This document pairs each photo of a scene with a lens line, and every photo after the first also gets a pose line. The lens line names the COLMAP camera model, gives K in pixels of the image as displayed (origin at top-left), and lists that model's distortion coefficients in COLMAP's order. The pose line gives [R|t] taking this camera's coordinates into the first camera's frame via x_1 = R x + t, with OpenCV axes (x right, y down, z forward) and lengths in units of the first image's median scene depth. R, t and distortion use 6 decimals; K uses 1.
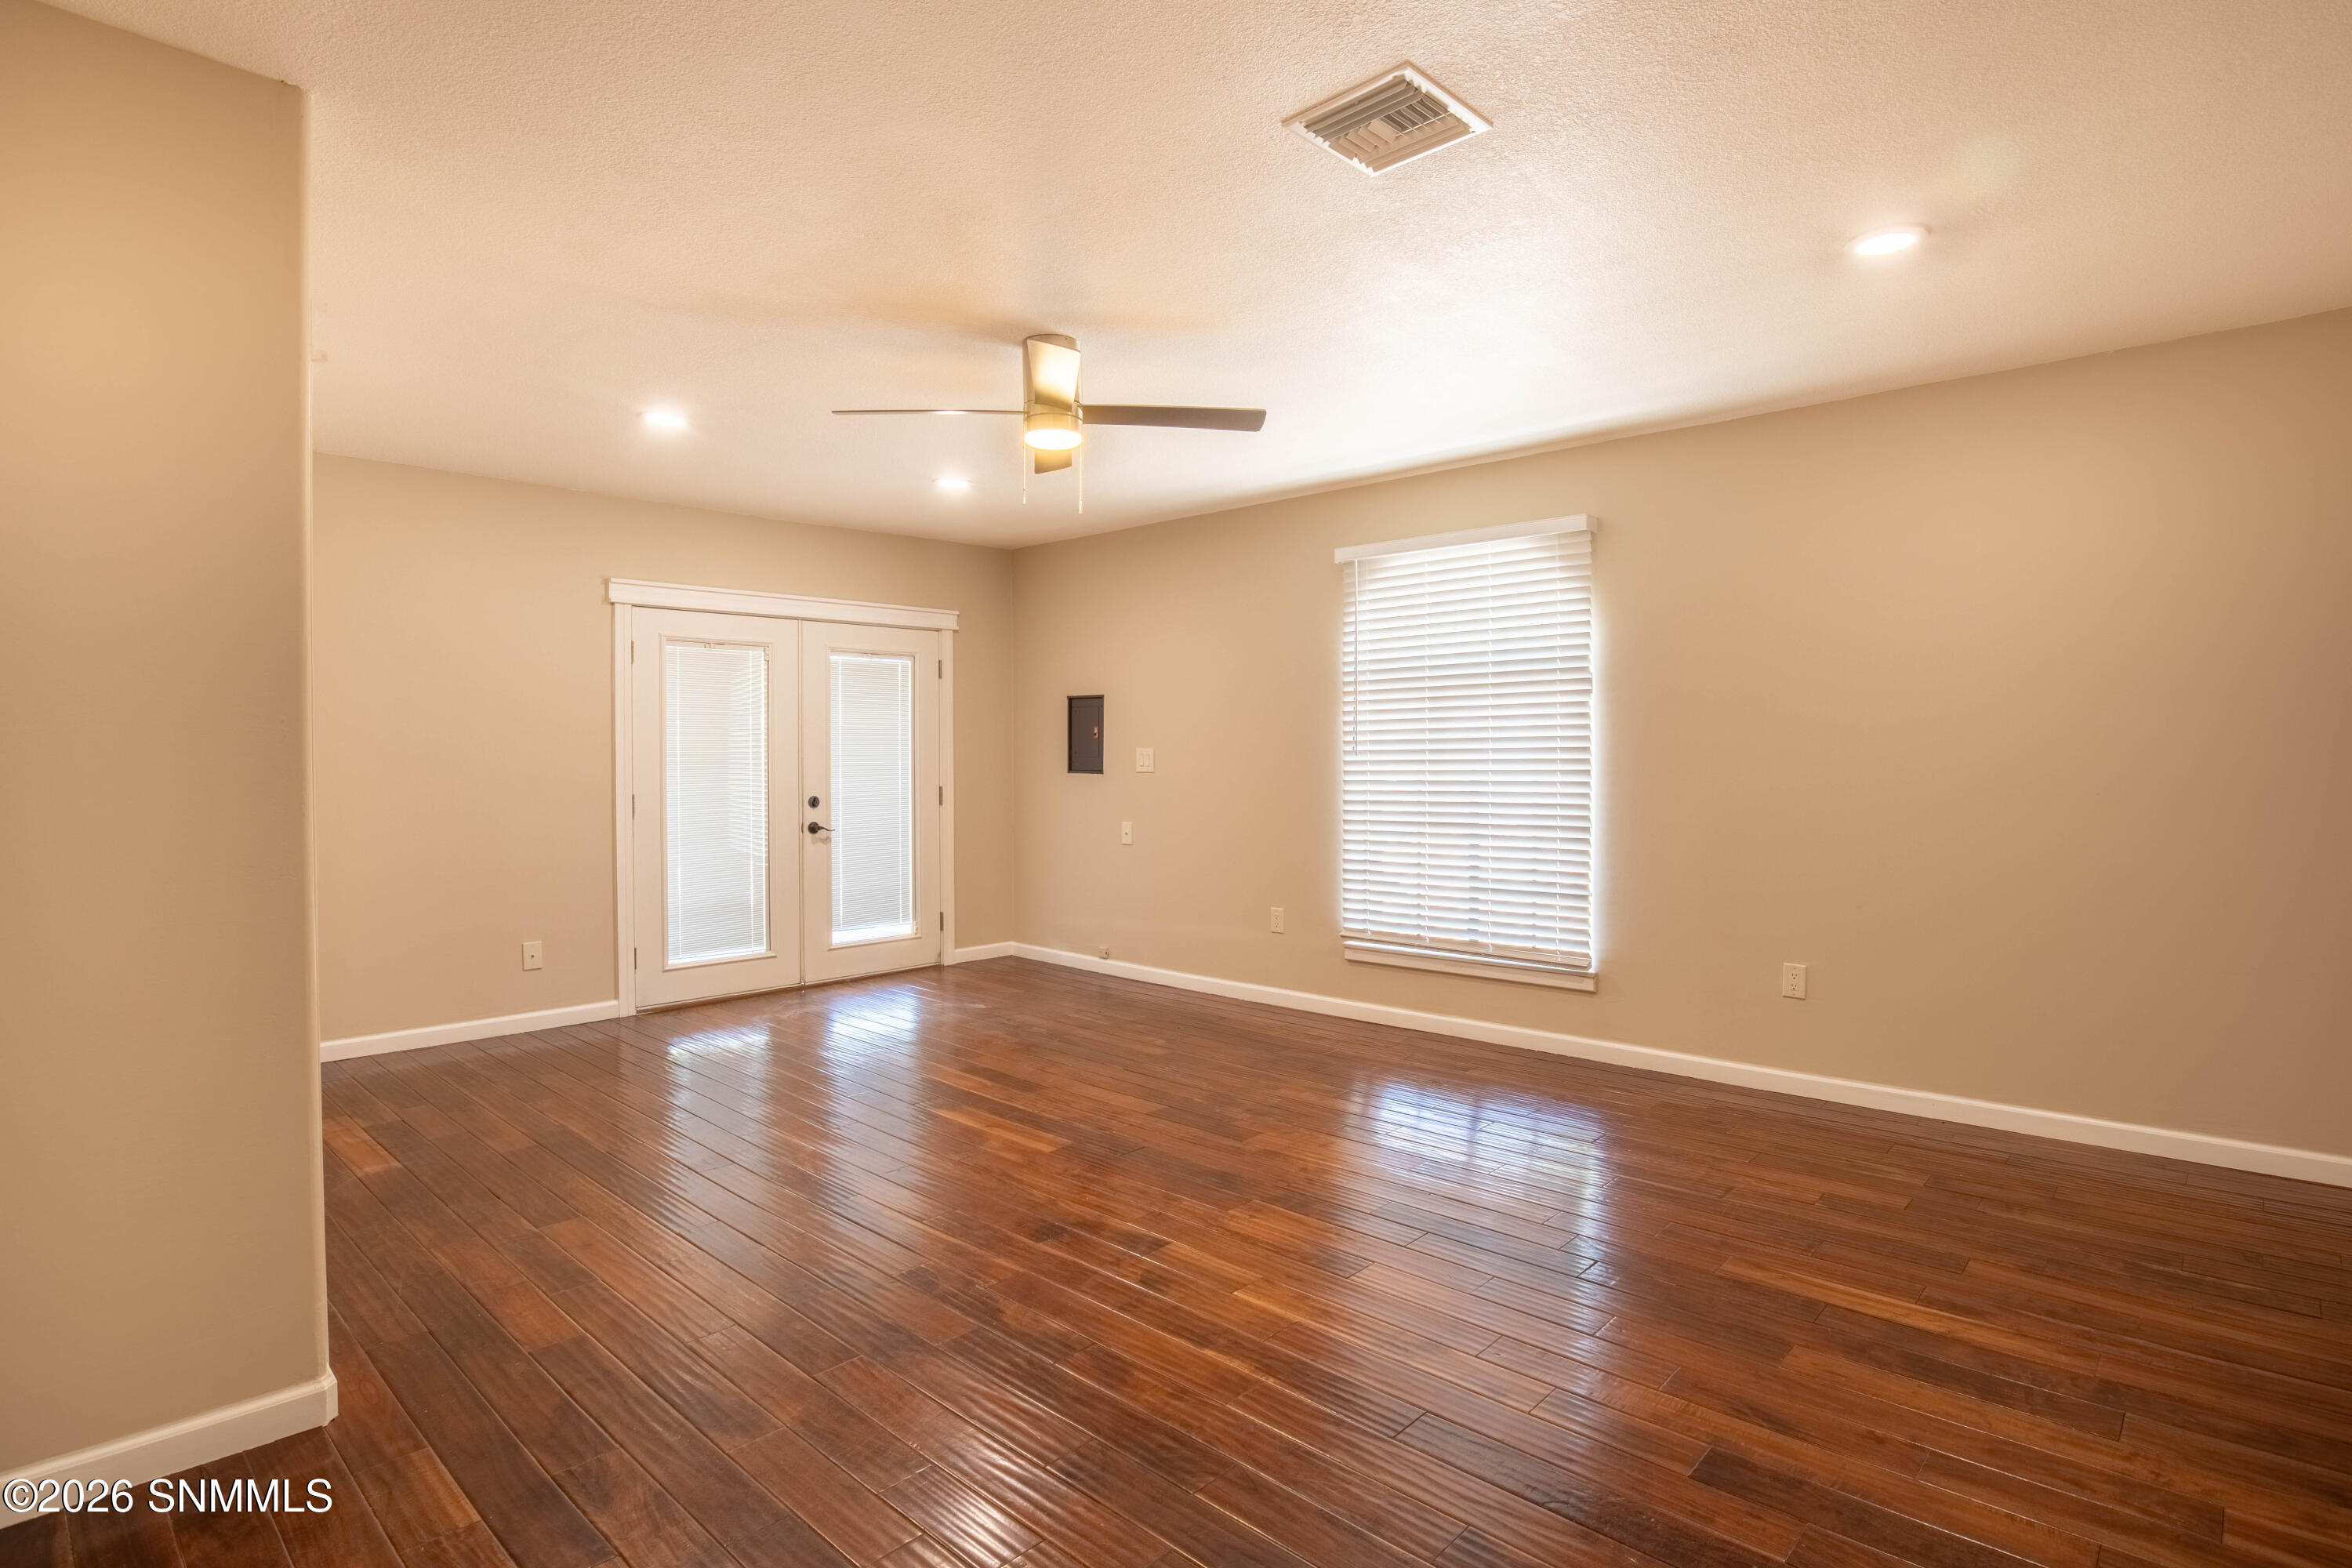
lens RADIAL K [[1178.5, 0, 1201.2], [0, 1178.5, 767.8], [0, 0, 1]] dist [-0.045855, 0.010692]
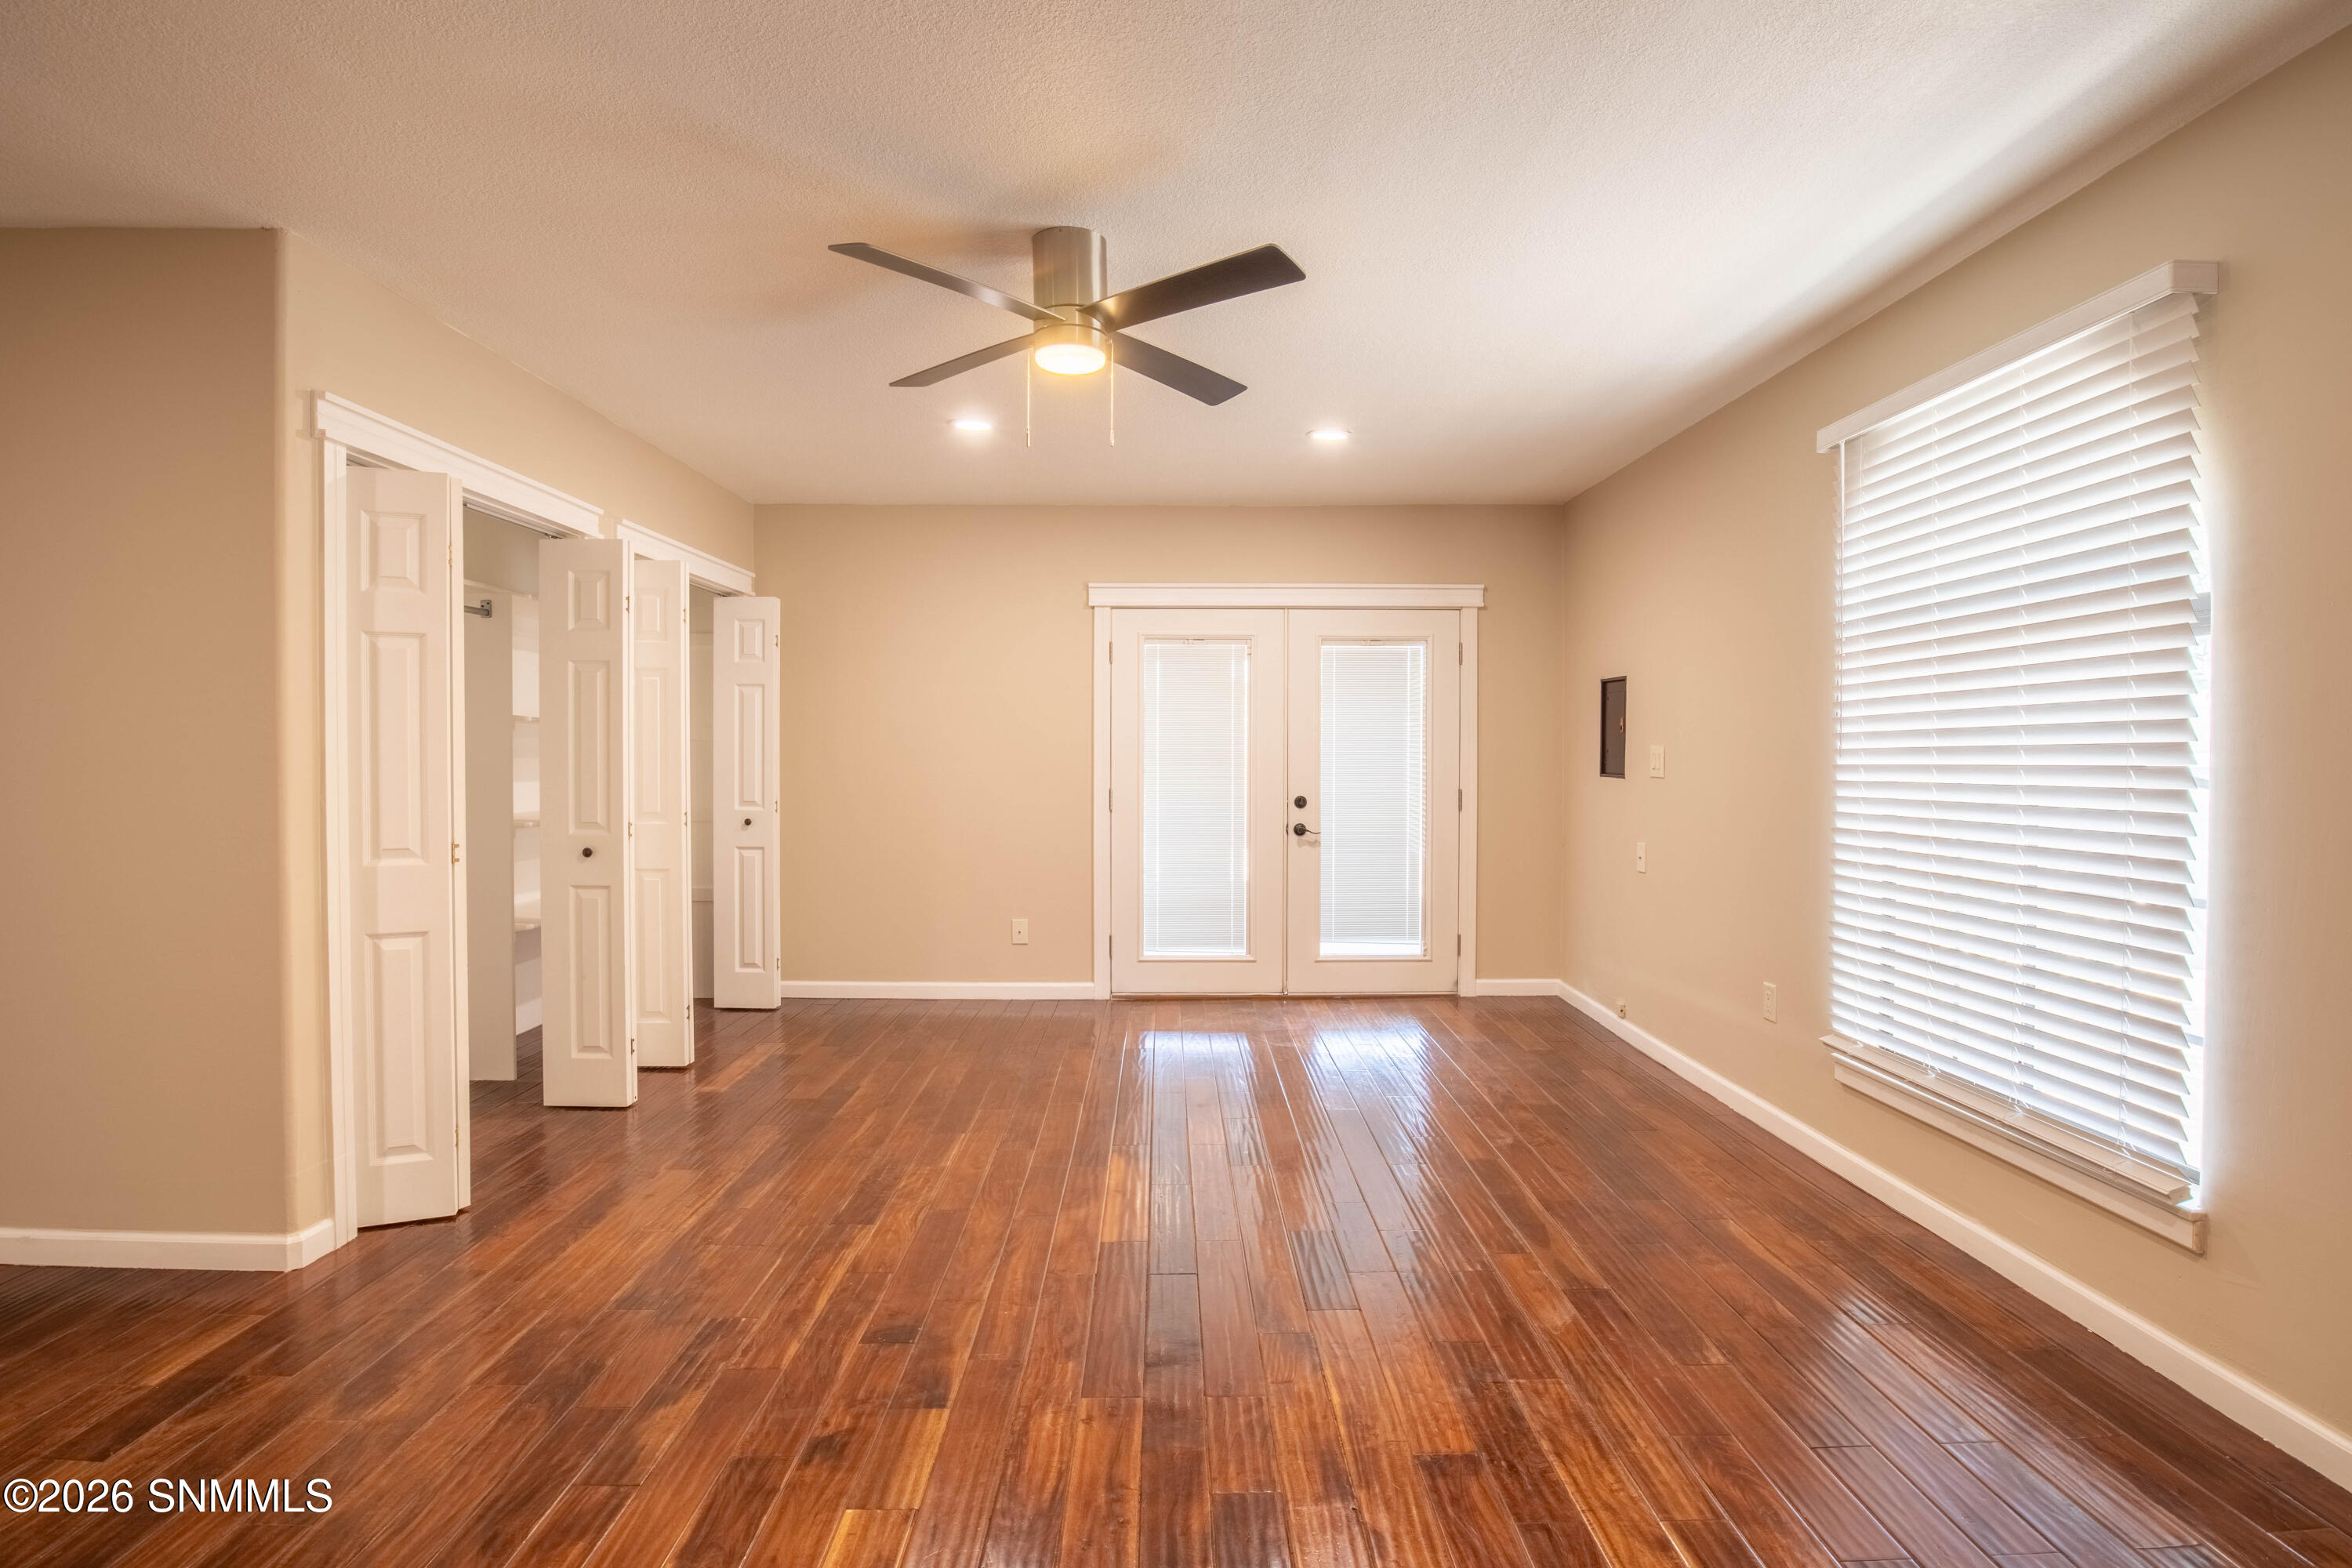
lens RADIAL K [[1178.5, 0, 1193.6], [0, 1178.5, 770.0], [0, 0, 1]] dist [-0.045855, 0.010692]
pose [[0.695629, 0.015928, -0.718225, 0.297653], [-0.012940, 0.999870, 0.009641, -0.004682], [0.718285, 0.002587, 0.695744, 0.292246]]
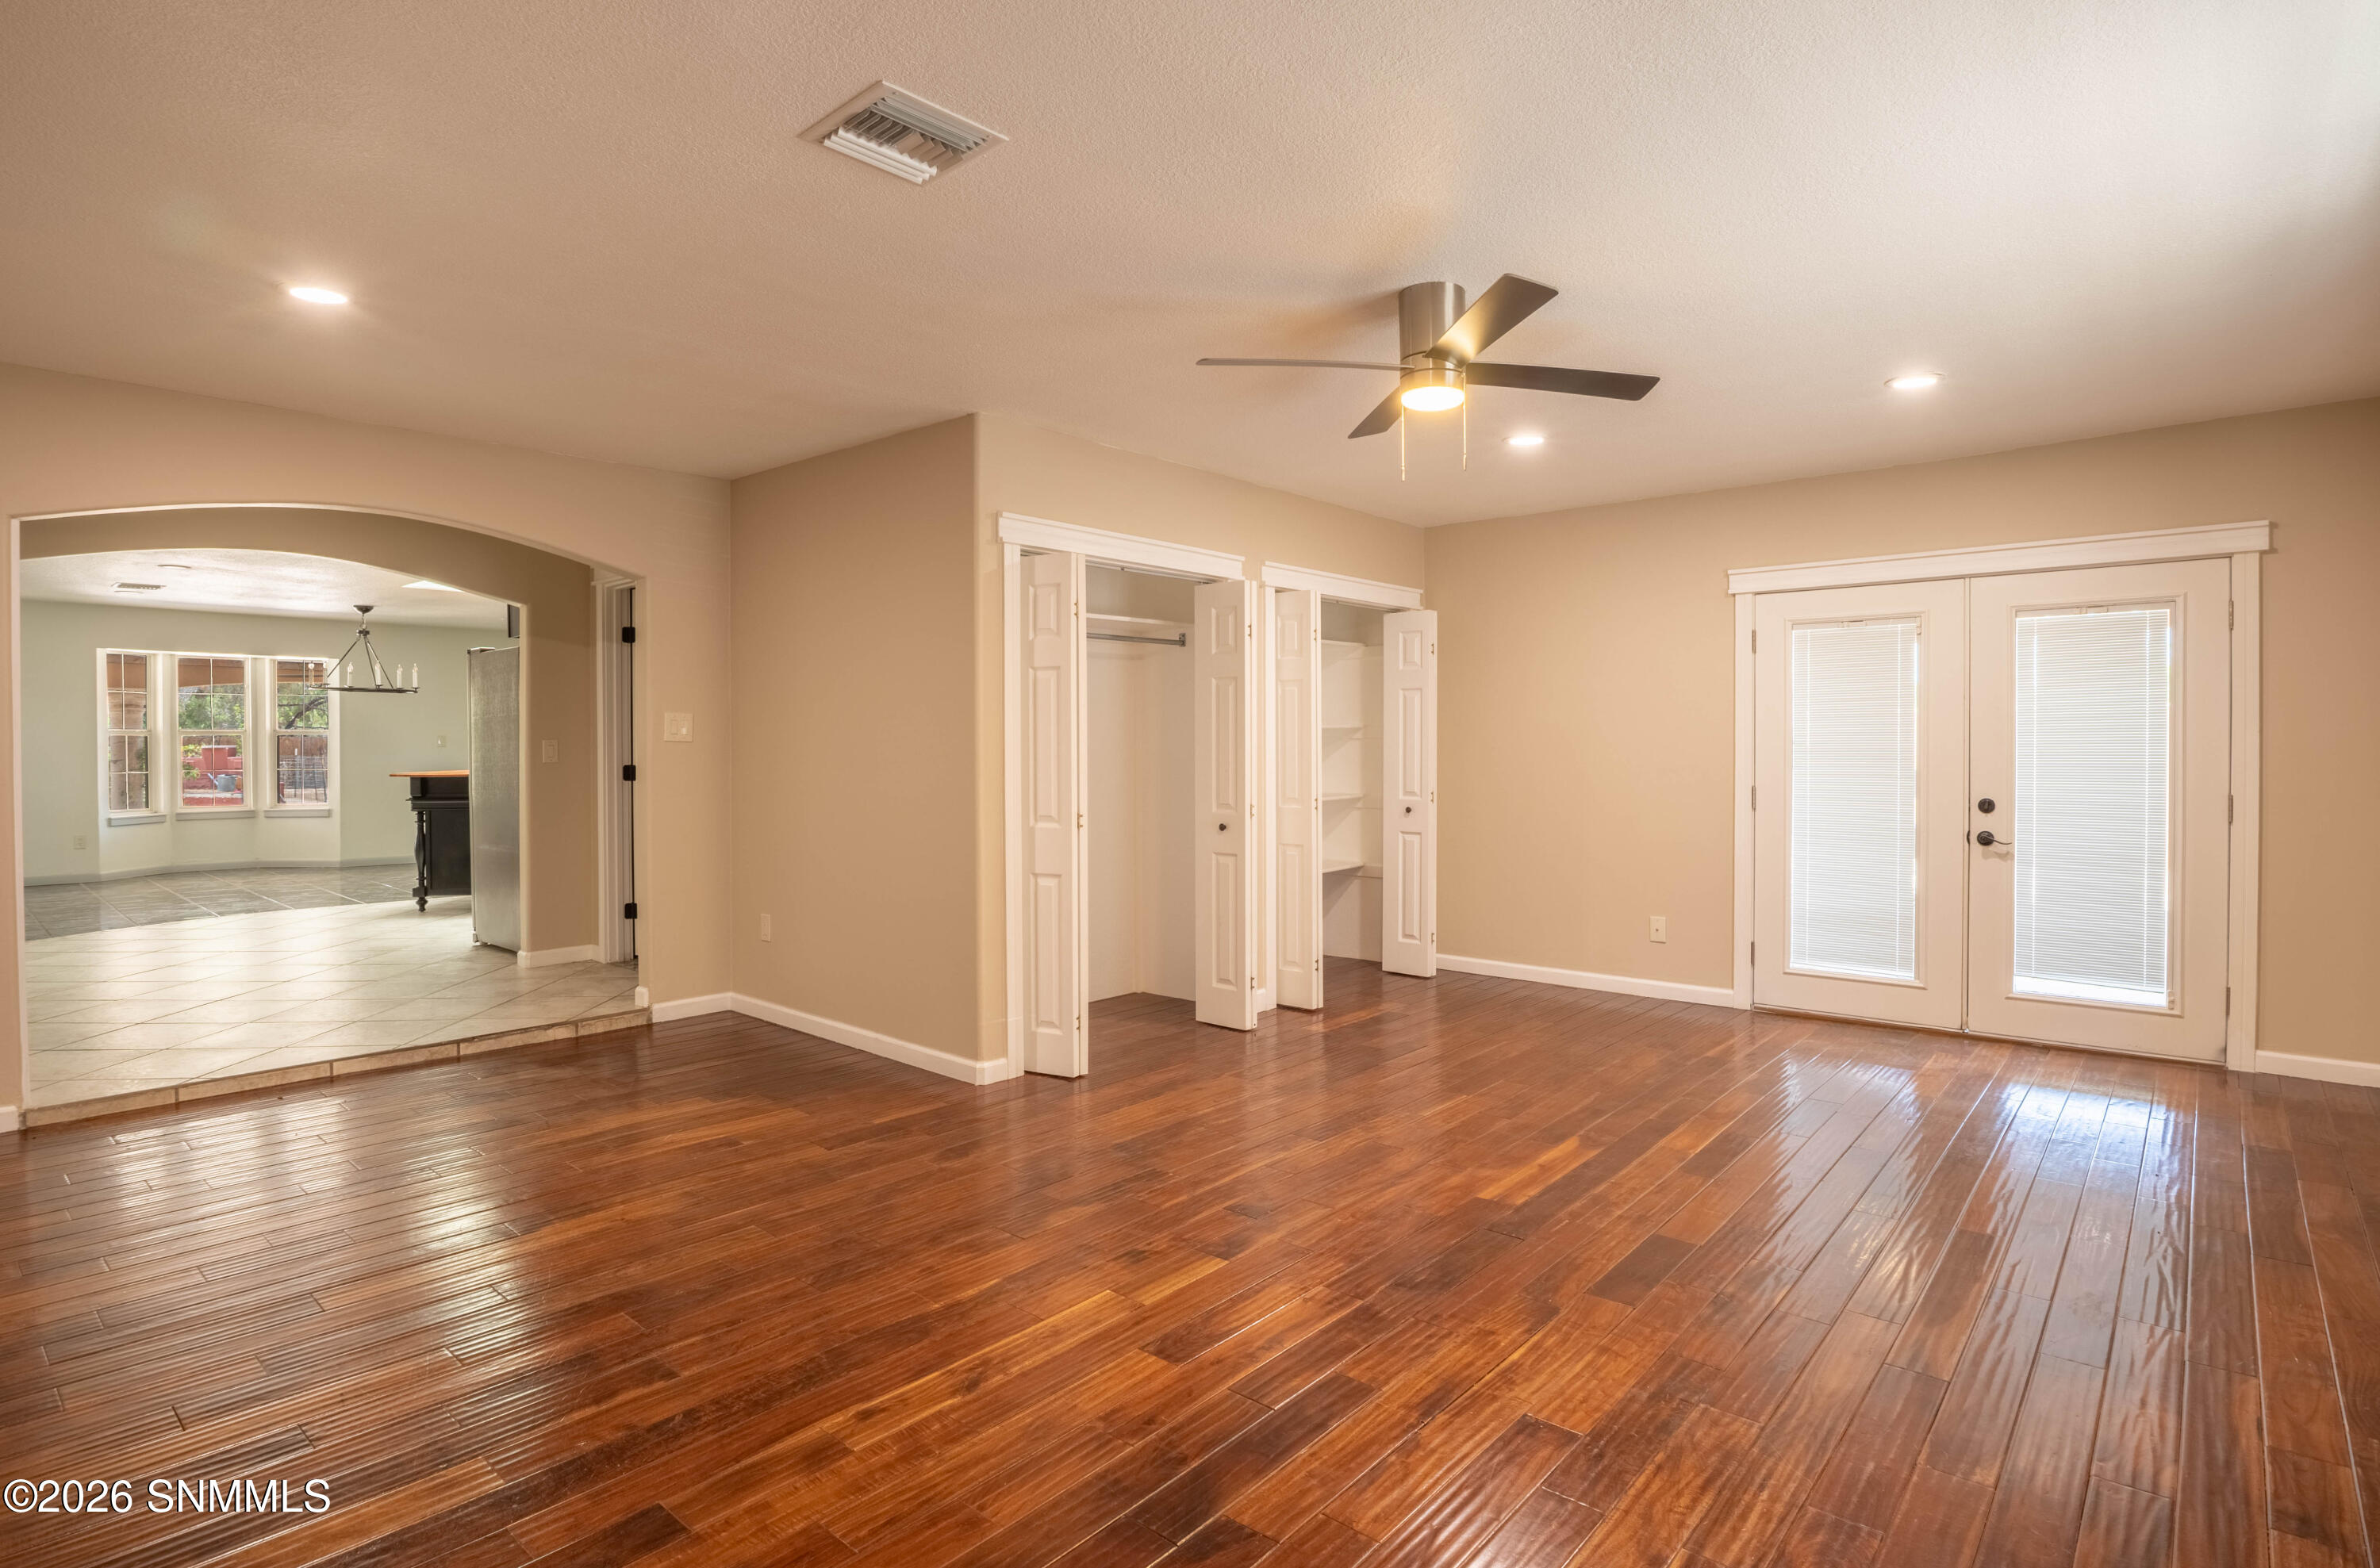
lens RADIAL K [[1200.9, 0, 1200.7], [0, 1200.9, 764.5], [0, 0, 1]] dist [-0.046097, 0.009238]
pose [[0.034476, 0.017486, -0.999253, 0.458526], [-0.009434, 0.999808, 0.017170, -0.007491], [0.999361, 0.008835, 0.034634, 0.459782]]
